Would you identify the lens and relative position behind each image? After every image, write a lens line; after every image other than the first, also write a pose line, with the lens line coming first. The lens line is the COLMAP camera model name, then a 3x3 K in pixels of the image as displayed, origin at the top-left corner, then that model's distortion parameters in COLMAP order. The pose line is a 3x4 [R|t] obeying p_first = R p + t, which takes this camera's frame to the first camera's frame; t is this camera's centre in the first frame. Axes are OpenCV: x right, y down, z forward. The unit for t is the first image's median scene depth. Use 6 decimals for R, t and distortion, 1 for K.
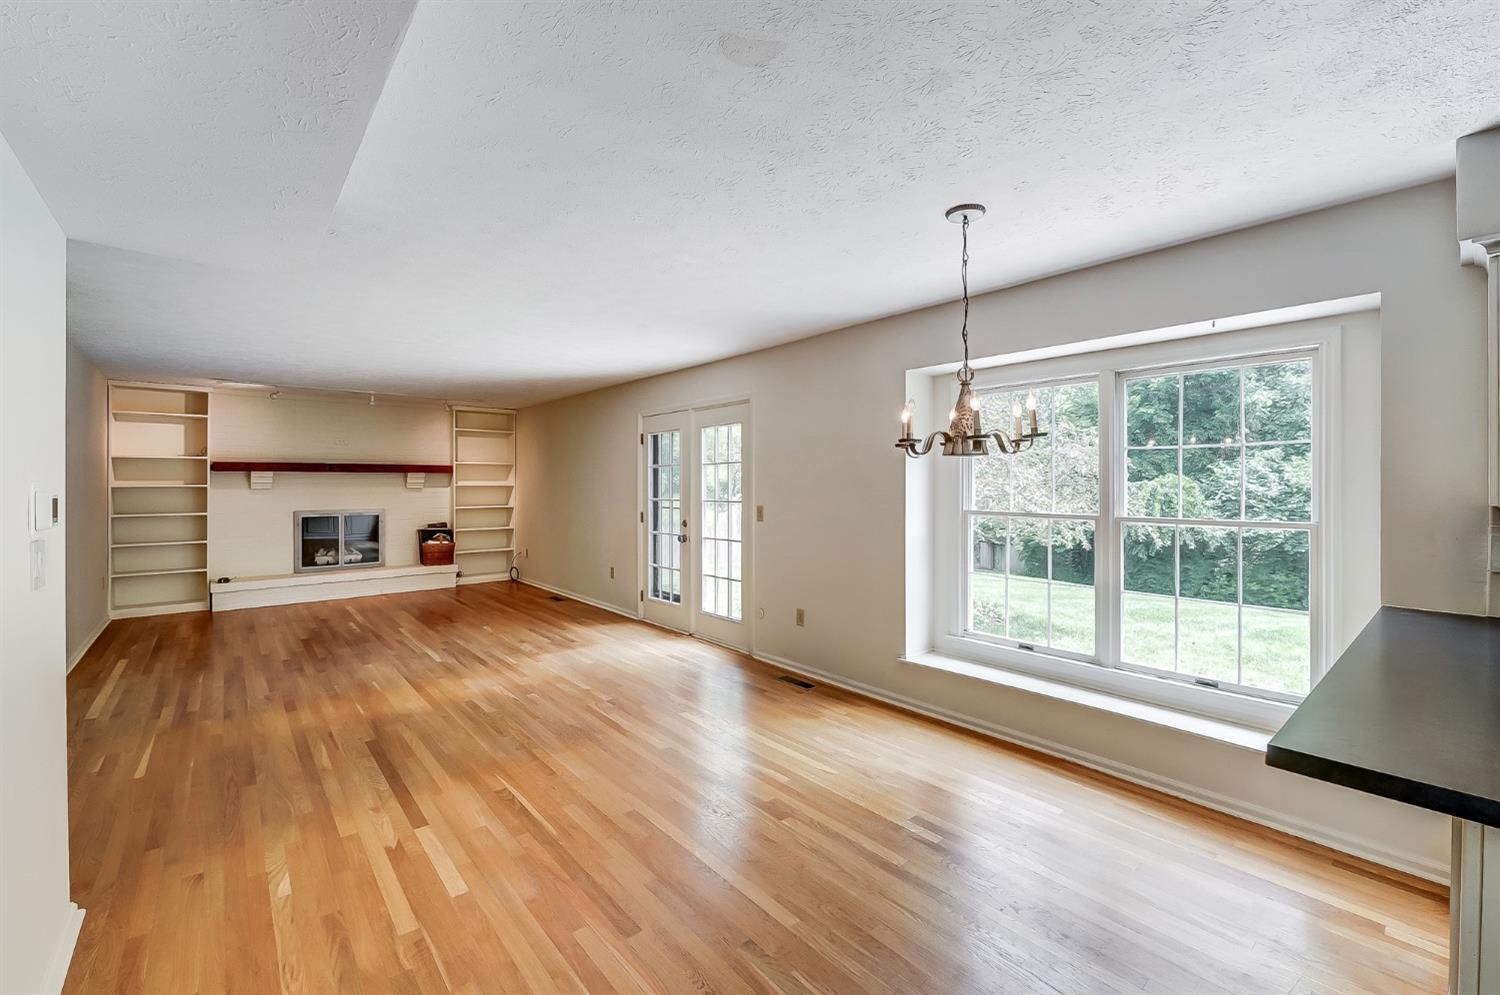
lens RADIAL K [[632.3, 0, 752.8], [0, 632.3, 477.5], [0, 0, 1]] dist [0.000944, 0.000094]
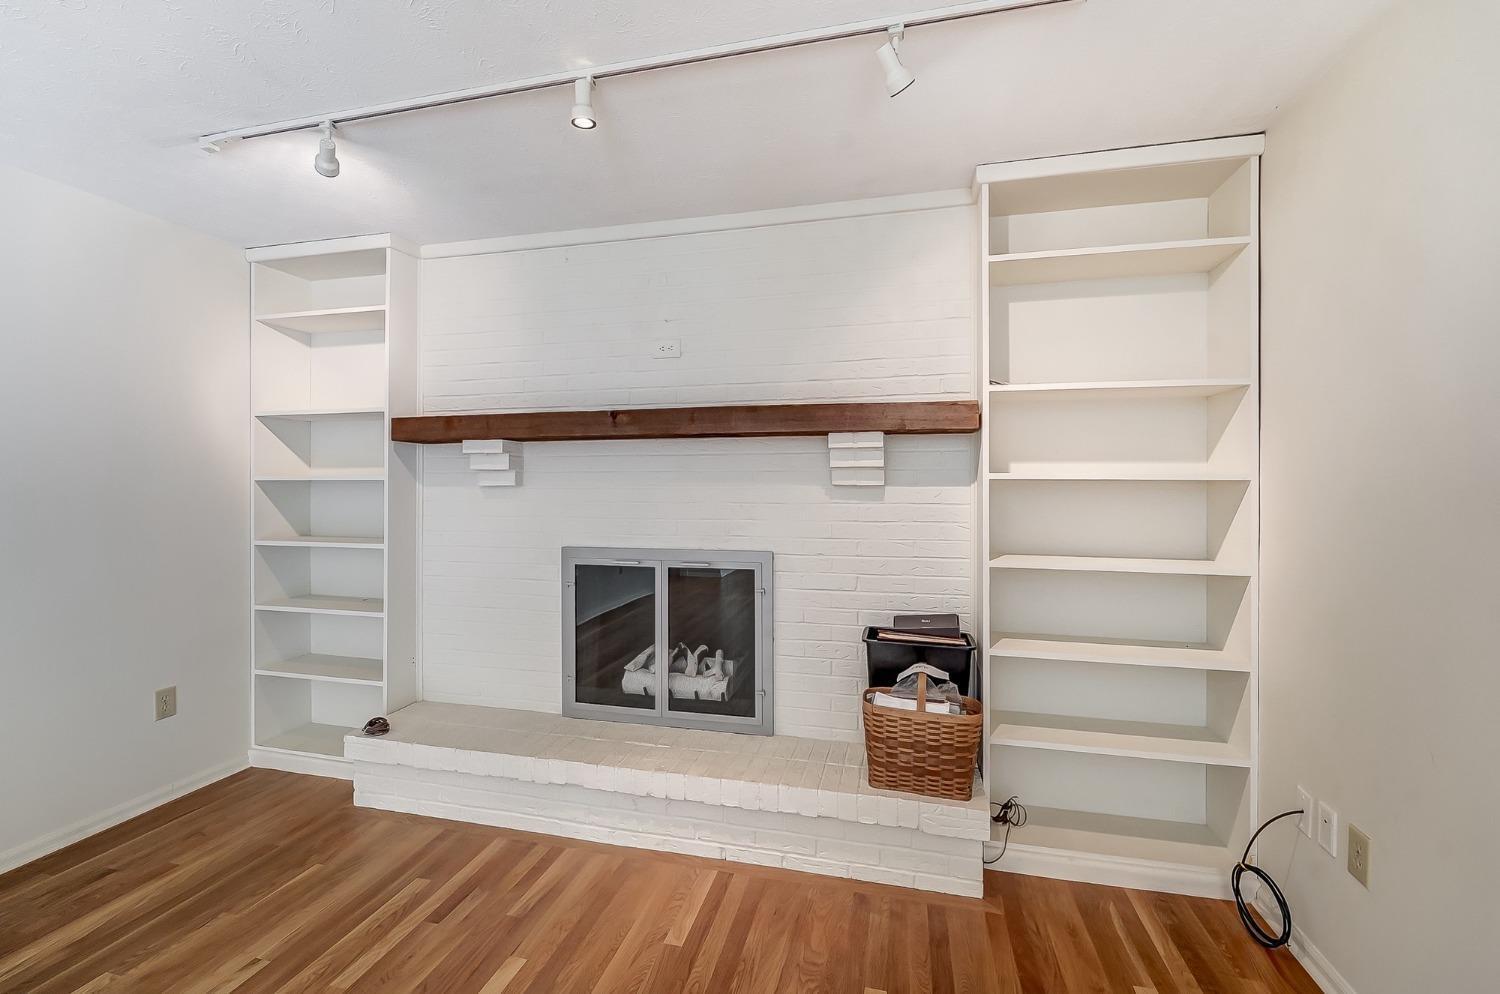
lens RADIAL K [[632.3, 0, 752.8], [0, 632.3, 477.0], [0, 0, 1]] dist [0.000944, 0.000094]
pose [[0.590931, -0.001834, -0.806720, -0.329035], [0.004503, 0.999989, 0.001025, 0.011905], [0.806709, -0.004239, 0.590933, 0.793867]]
